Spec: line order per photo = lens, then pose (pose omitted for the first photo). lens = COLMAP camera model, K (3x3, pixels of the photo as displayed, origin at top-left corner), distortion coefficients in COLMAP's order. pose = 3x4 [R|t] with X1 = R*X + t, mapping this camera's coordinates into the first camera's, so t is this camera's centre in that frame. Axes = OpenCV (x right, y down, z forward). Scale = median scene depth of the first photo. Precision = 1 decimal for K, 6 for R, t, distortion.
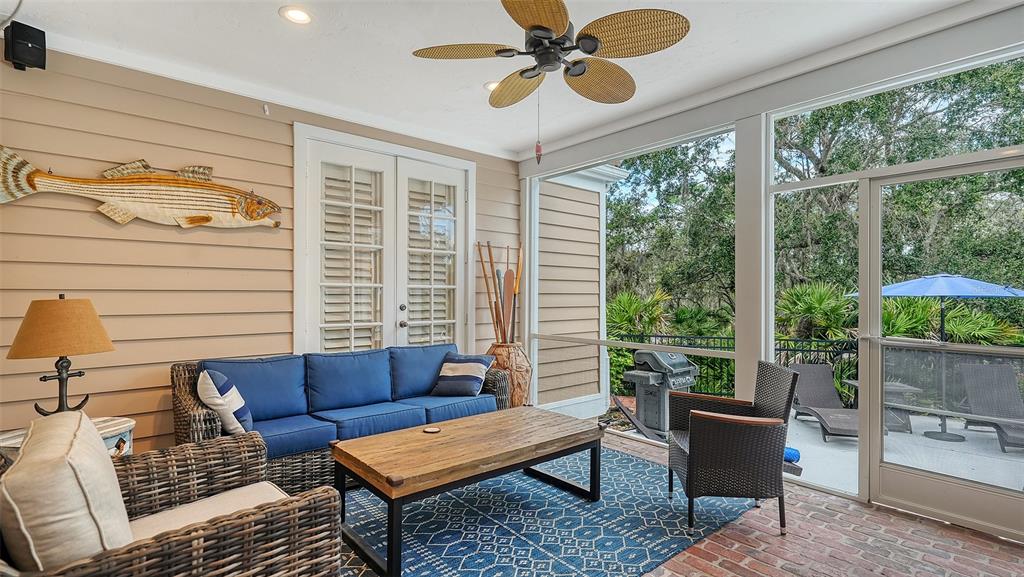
lens RADIAL K [[480.0, 0, 511.2], [0, 480.0, 293.1], [0, 0, 1]] dist [-0.000025, 0.000037]
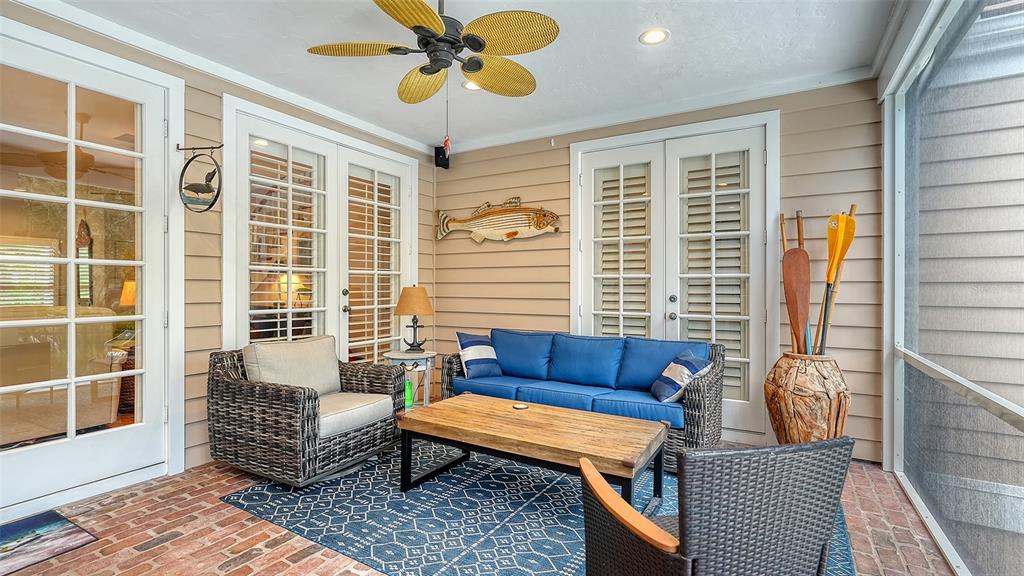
lens RADIAL K [[470.3, 0, 512.0], [0, 470.3, 288.0], [0, 0, 1]] dist [-0.001383, 0.000302]
pose [[0.326944, 0.000038, -0.945044, 0.668864], [0.001515, 0.999999, 0.000565, 0.010037], [0.945042, -0.001617, 0.326944, 0.495466]]
